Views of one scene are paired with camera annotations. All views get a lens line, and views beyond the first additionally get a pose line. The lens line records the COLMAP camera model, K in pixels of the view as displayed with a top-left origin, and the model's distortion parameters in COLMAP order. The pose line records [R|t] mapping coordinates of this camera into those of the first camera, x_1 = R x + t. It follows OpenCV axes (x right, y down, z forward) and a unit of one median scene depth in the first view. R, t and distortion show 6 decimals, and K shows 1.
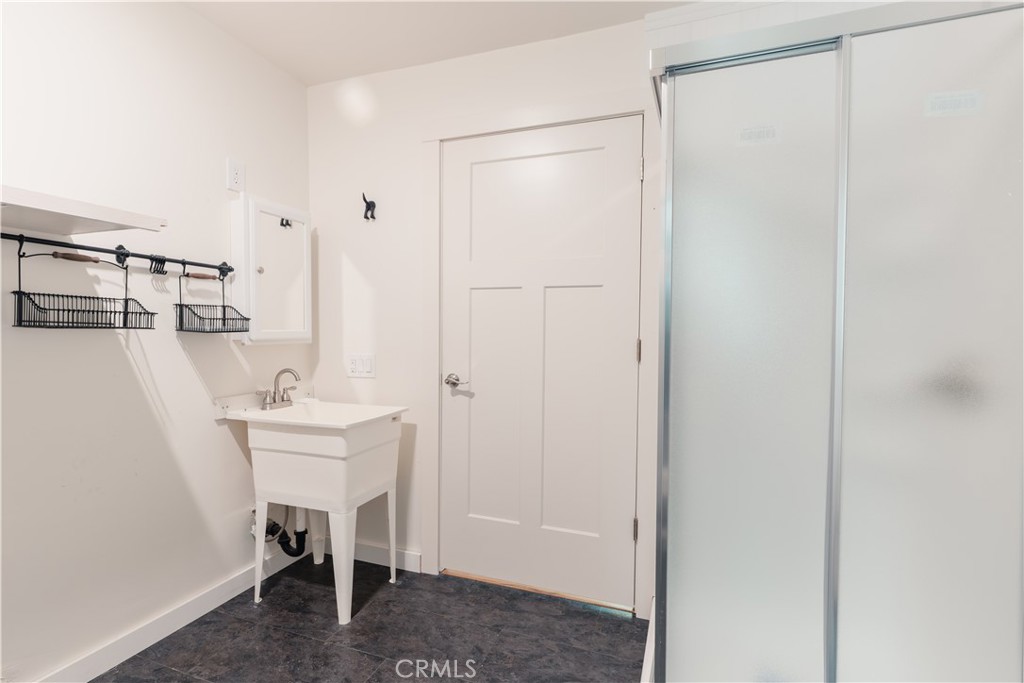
lens RADIAL K [[481.3, 0, 509.3], [0, 481.3, 342.1], [0, 0, 1]] dist [0.000656, 0.000151]
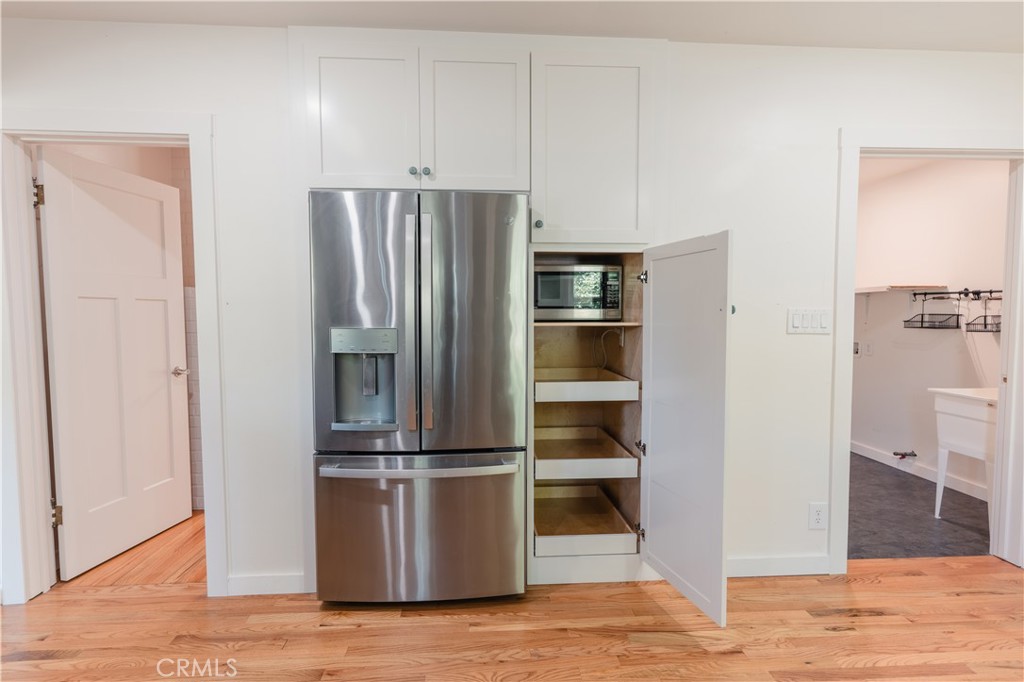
lens RADIAL K [[481.3, 0, 509.3], [0, 481.3, 341.6], [0, 0, 1]] dist [0.000656, 0.000151]
pose [[-0.912357, 0.013691, -0.409166, 1.610066], [-0.017658, 0.997195, 0.072741, -0.080569], [0.409014, 0.073591, -0.909556, 1.868705]]
